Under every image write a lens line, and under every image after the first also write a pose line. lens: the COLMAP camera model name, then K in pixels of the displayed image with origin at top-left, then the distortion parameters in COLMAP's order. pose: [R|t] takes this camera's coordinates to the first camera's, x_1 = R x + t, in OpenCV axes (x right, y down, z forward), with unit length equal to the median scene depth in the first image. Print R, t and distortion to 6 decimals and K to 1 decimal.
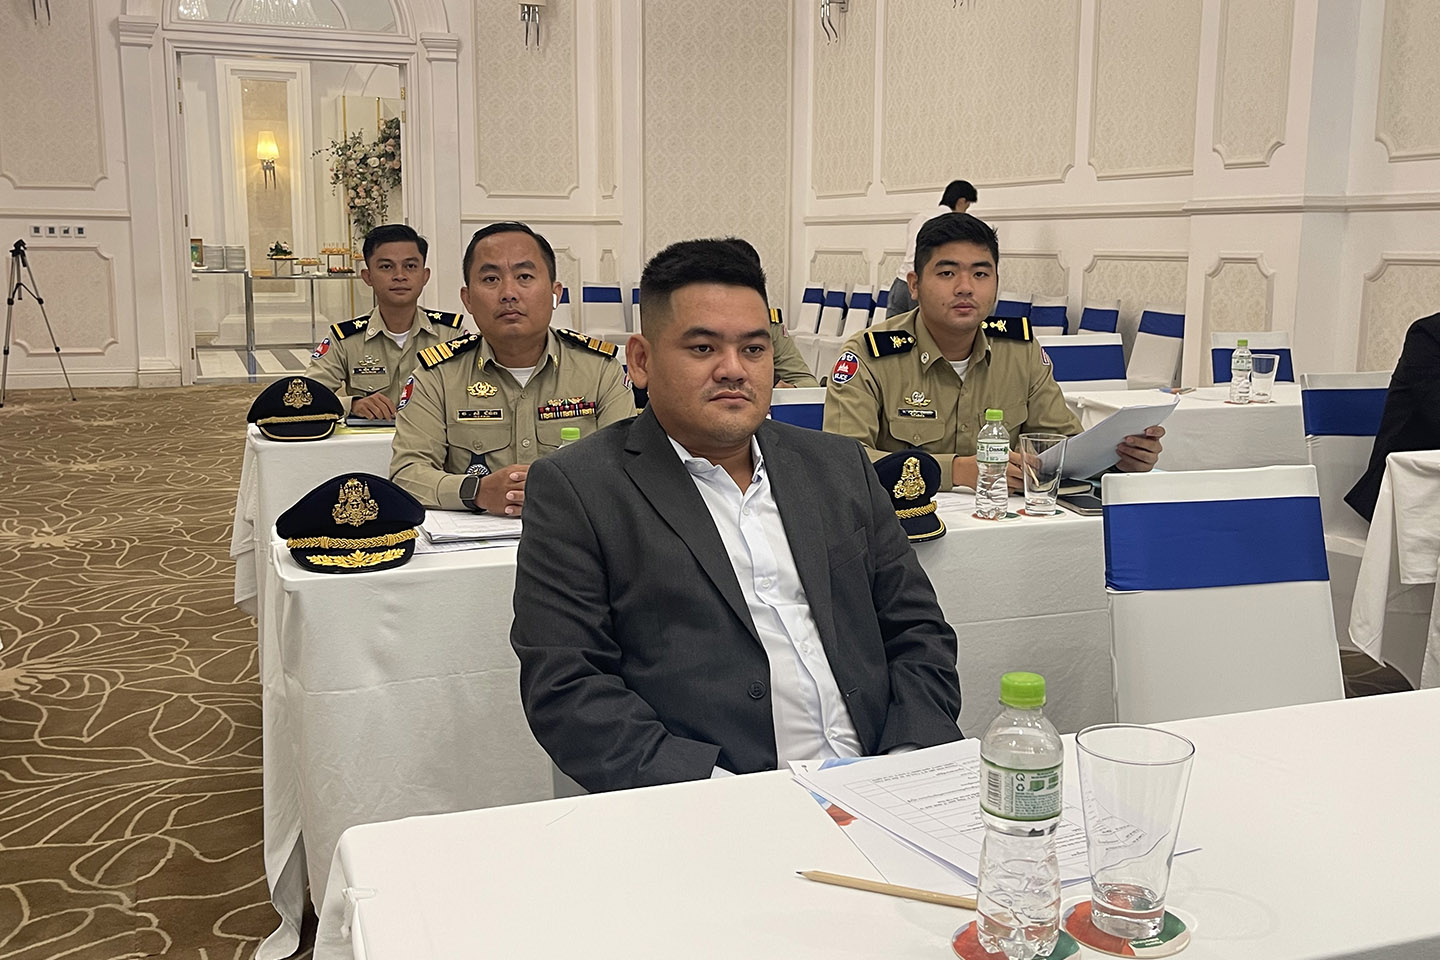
lens RADIAL K [[1426.6, 0, 714.2], [0, 1426.6, 457.1], [0, 0, 1]] dist [0.047061, -0.029453]
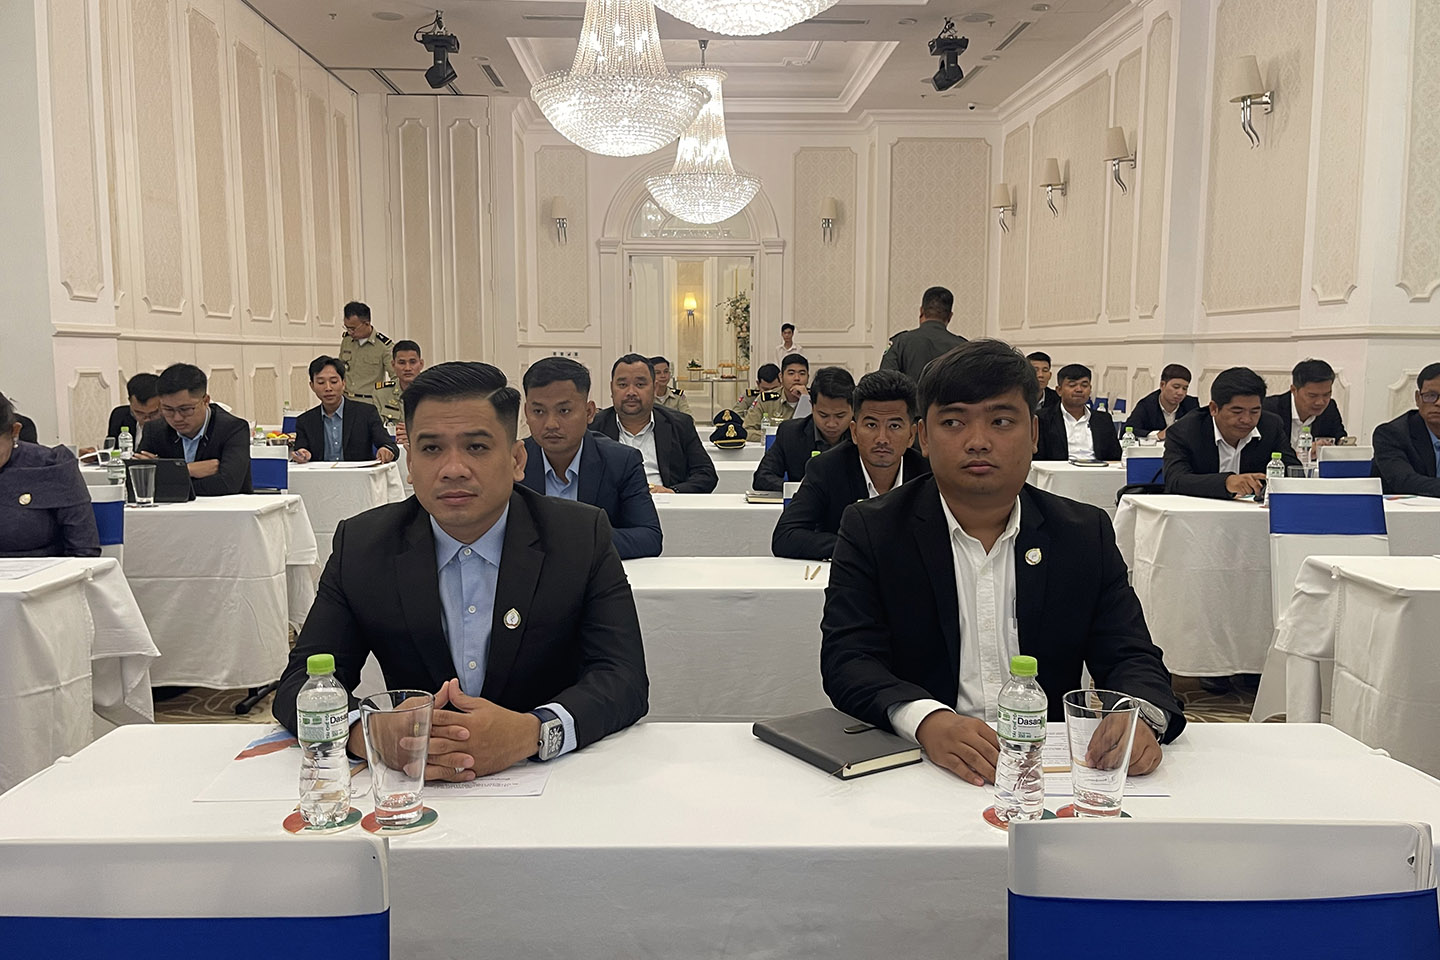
lens RADIAL K [[1170.1, 0, 725.8], [0, 1170.1, 494.3], [0, 0, 1]] dist [0.066957, -0.068289]
pose [[0.949947, 0.034159, -0.310539, 0.201129], [-0.044074, 0.998716, -0.024966, 0.047637], [0.309287, 0.037403, 0.950233, -0.337869]]
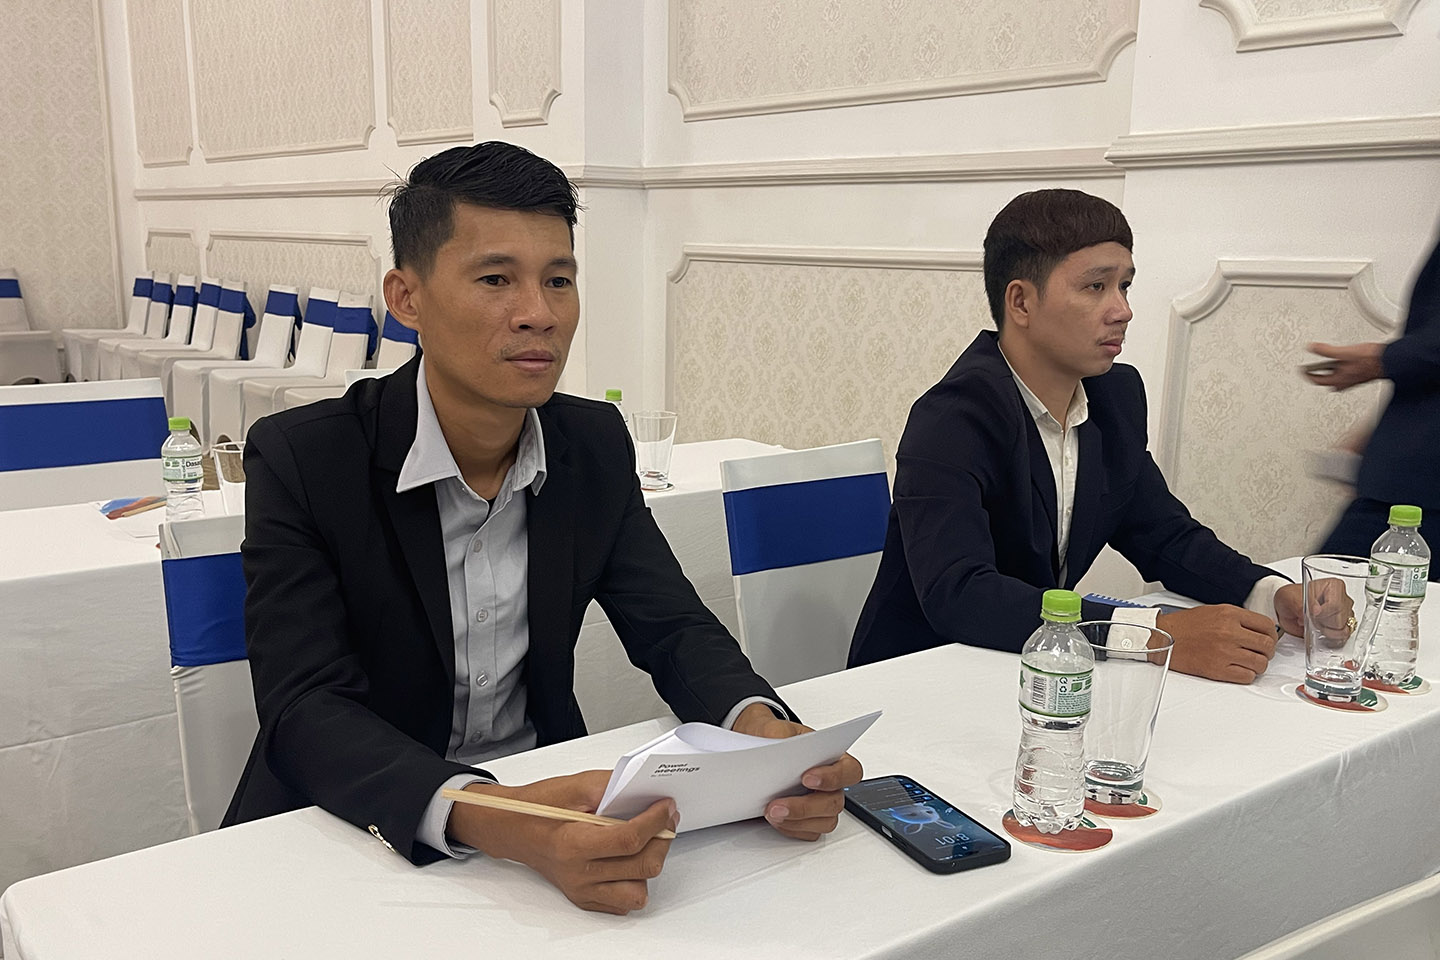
lens RADIAL K [[1315.2, 0, 698.3], [0, 1315.2, 493.6], [0, 0, 1]] dist [0.029912, 0.000358]
pose [[0.954116, -0.046749, 0.295764, 0.146506], [0.032430, 0.998060, 0.053139, -0.026700], [-0.297674, -0.041109, 0.953782, 0.187170]]
